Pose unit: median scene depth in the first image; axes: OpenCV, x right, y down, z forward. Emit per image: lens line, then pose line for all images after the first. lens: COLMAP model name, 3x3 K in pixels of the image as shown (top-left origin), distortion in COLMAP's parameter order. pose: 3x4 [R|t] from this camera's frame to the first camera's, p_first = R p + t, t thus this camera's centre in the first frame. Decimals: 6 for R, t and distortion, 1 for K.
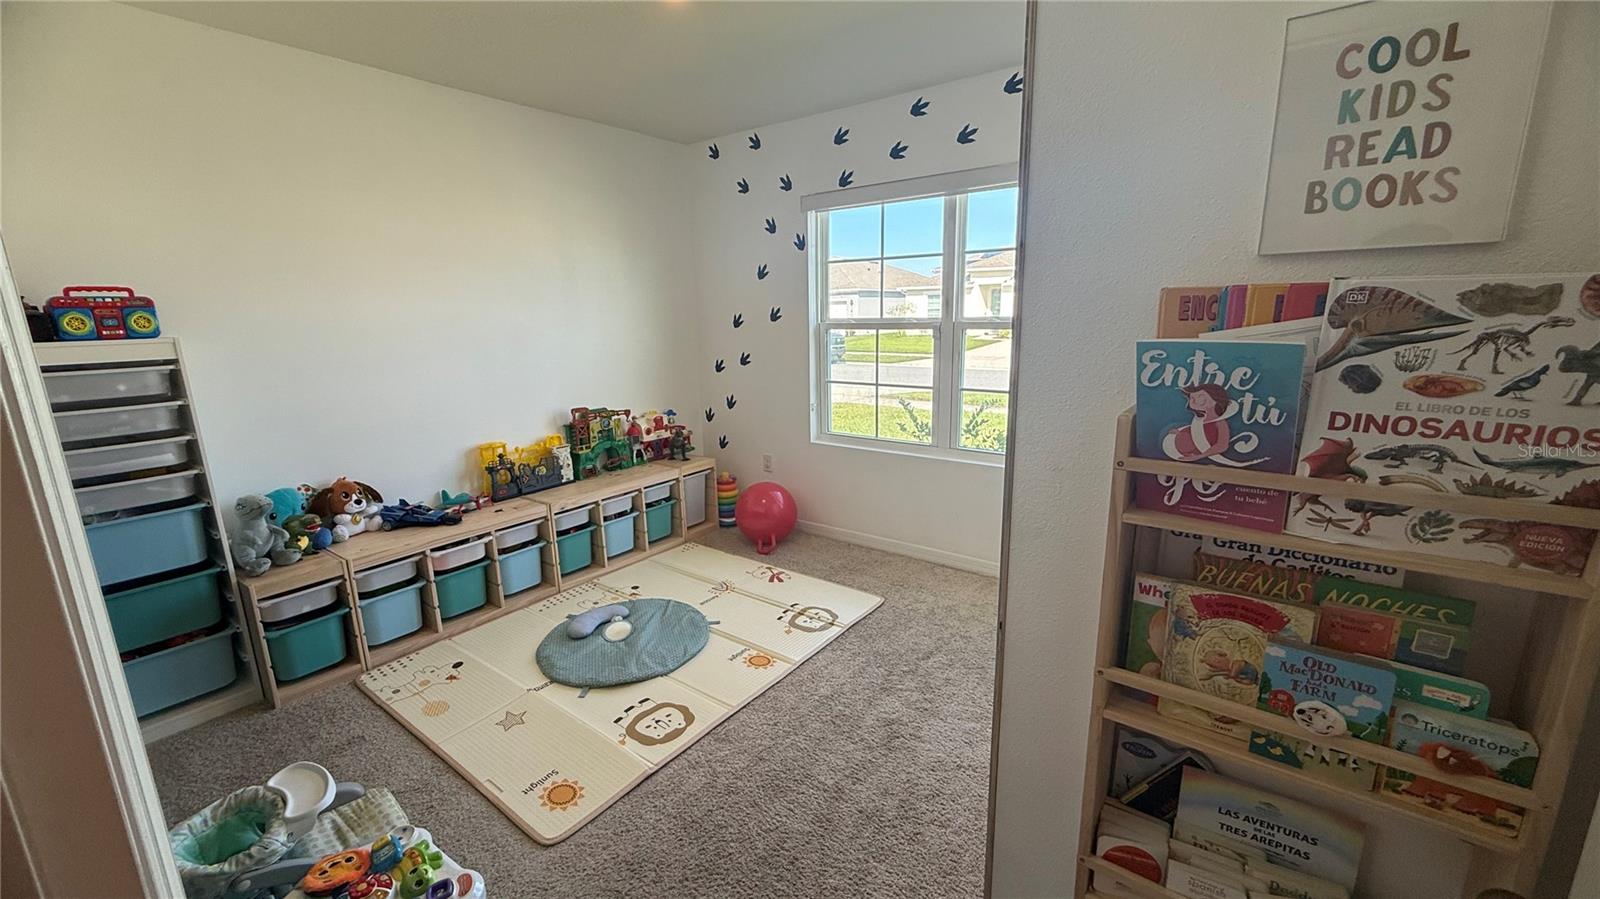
lens RADIAL K [[645.3, 0, 796.4], [0, 645.3, 448.5], [0, 0, 1]] dist [-0.000676, 0.000053]
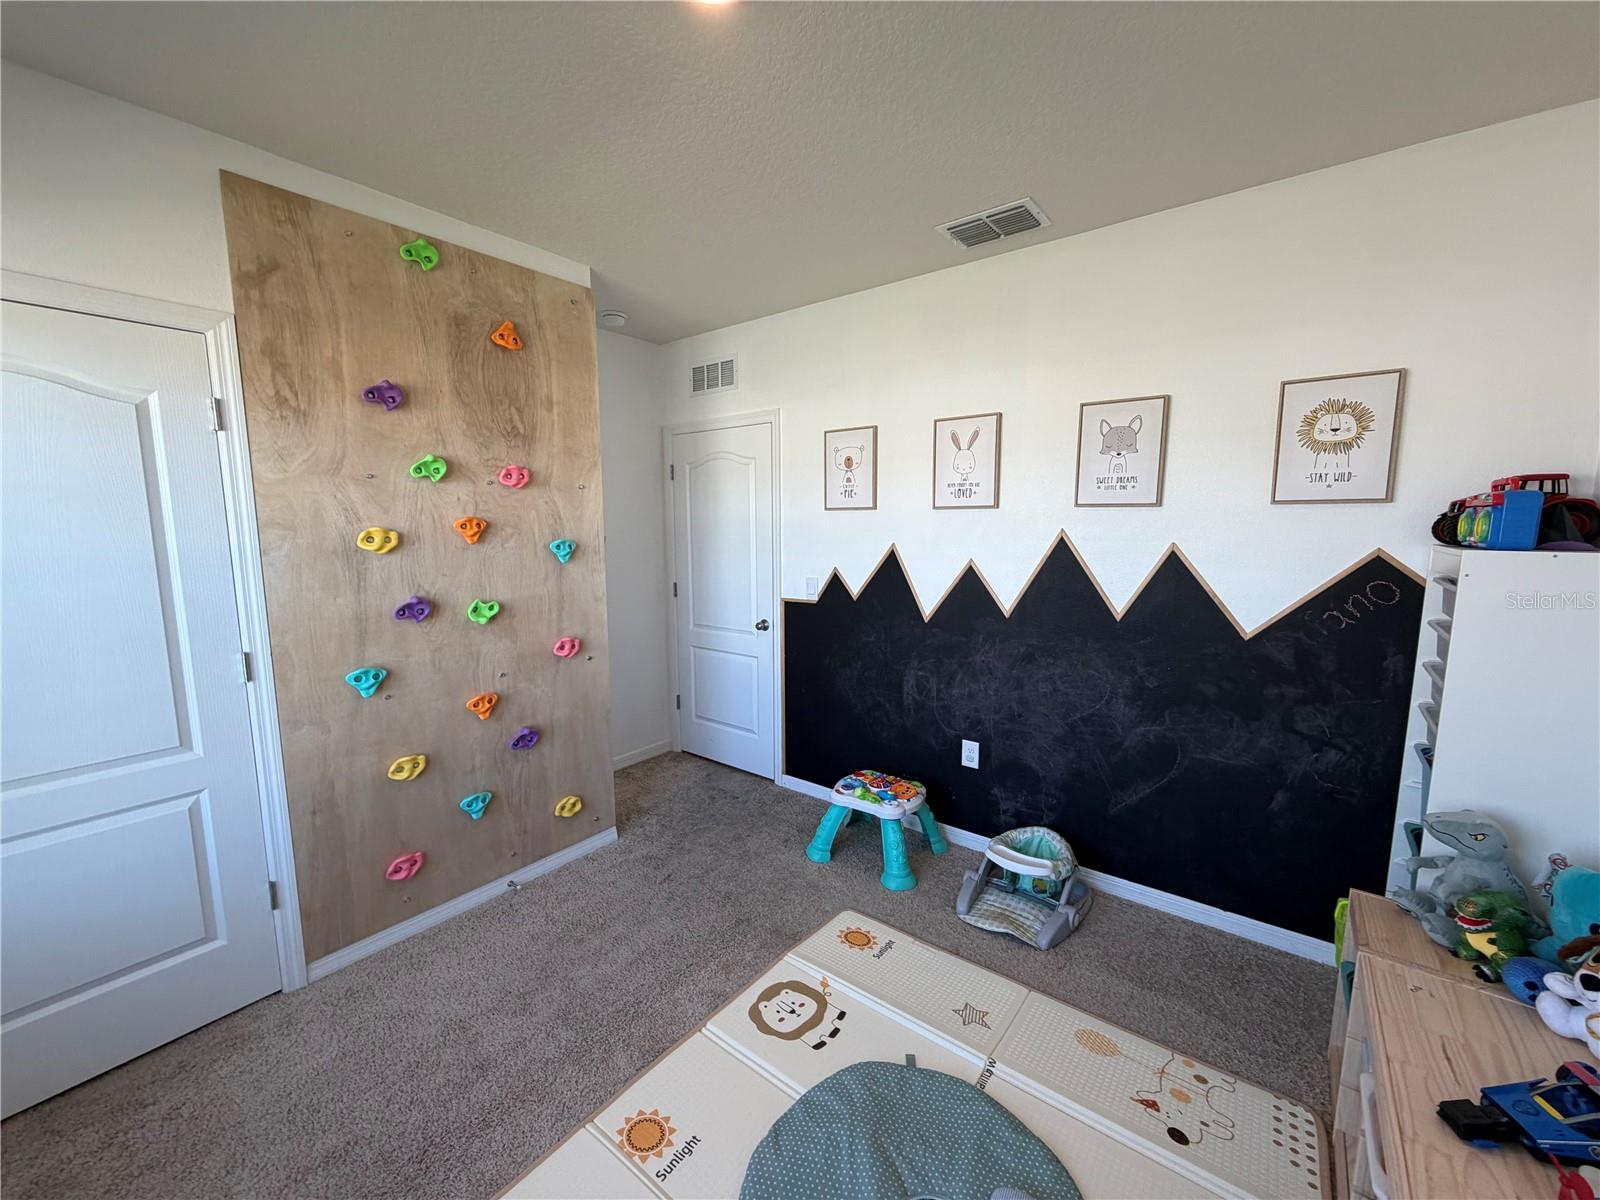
lens RADIAL K [[642.4, 0, 792.8], [0, 642.4, 596.8], [0, 0, 1]] dist [-0.000957, 0.000274]
pose [[-0.999631, 0.023261, 0.014029, -0.201040], [0.026577, 0.944323, 0.327945, -0.299067], [-0.005619, 0.328197, -0.944593, 1.352932]]
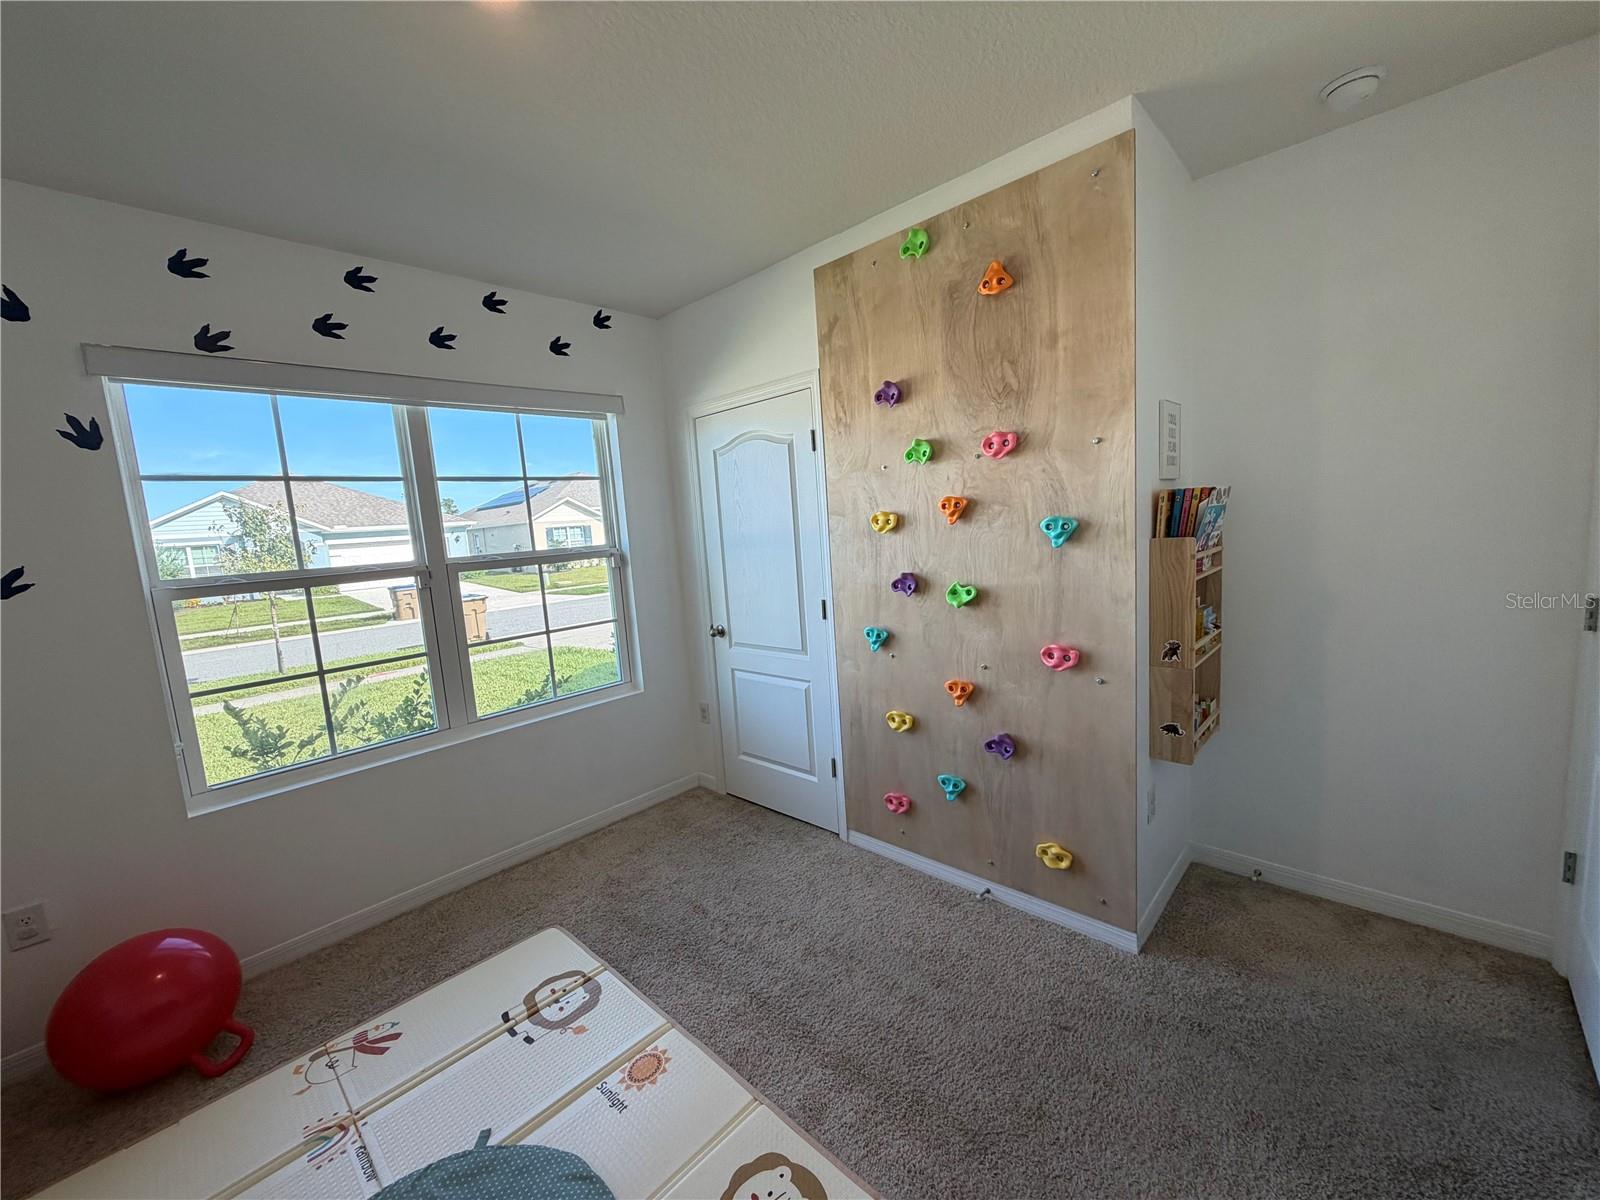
lens RADIAL K [[635.3, 0, 800.0], [0, 635.3, 600.0], [0, 0, 1]] dist [0.000829, 0.000085]
pose [[0.107707, -0.105873, 0.988529, -0.602154], [0.275099, 0.958663, 0.072700, -0.116996], [-0.955364, 0.264113, 0.132380, 0.632765]]
